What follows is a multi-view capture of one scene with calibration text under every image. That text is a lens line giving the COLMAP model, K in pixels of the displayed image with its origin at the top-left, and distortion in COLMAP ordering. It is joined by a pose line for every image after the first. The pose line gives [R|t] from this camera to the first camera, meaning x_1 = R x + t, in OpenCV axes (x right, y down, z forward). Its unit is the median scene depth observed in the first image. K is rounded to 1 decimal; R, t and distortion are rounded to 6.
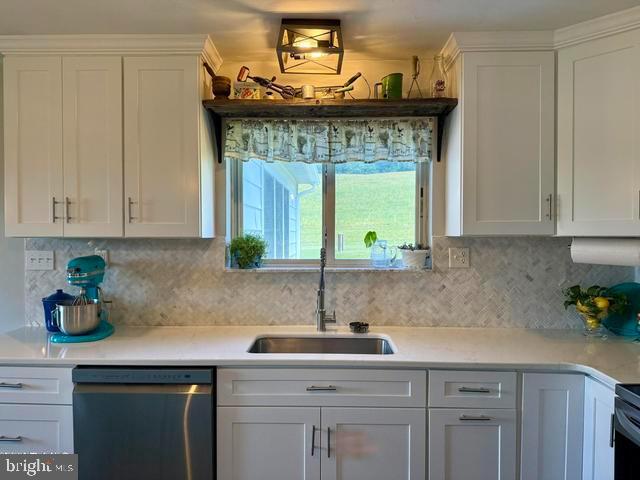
lens RADIAL K [[447.3, 0, 319.7], [0, 447.3, 241.9], [0, 0, 1]] dist [0.057099, -0.078371]
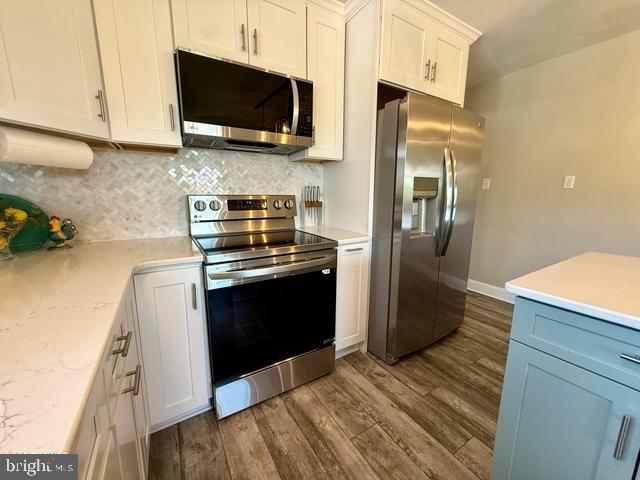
lens RADIAL K [[254.5, 0, 319.0], [0, 254.5, 240.1], [0, 0, 1]] dist [-0.000493, -0.000439]
pose [[-0.542594, -0.155849, 0.825411, -0.066403], [0.012915, 0.980974, 0.193712, 0.089477], [-0.839896, 0.115767, -0.530257, 0.729615]]
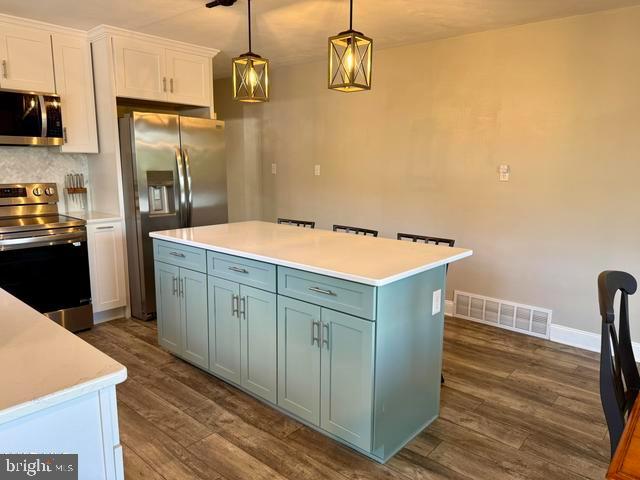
lens RADIAL K [[447.3, 0, 319.1], [0, 447.3, 241.7], [0, 0, 1]] dist [0.057099, -0.078371]
pose [[-0.765573, -0.121854, 0.631704, -1.072827], [0.001595, 0.981536, 0.191270, 0.005609], [-0.643347, 0.147439, -0.751243, 0.975961]]
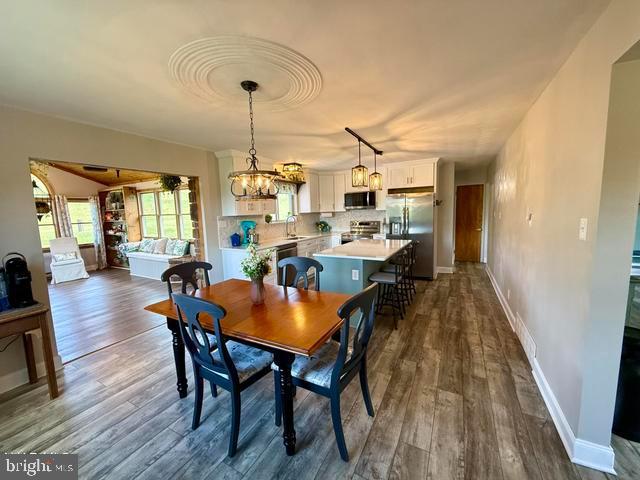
lens RADIAL K [[254.5, 0, 318.3], [0, 254.5, 238.7], [0, 0, 1]] dist [-0.000493, -0.000439]
pose [[0.461791, -0.108245, 0.880359, -1.842848], [0.048600, 0.994122, 0.096740, 0.006232], [-0.885656, -0.001888, 0.464338, -0.287141]]
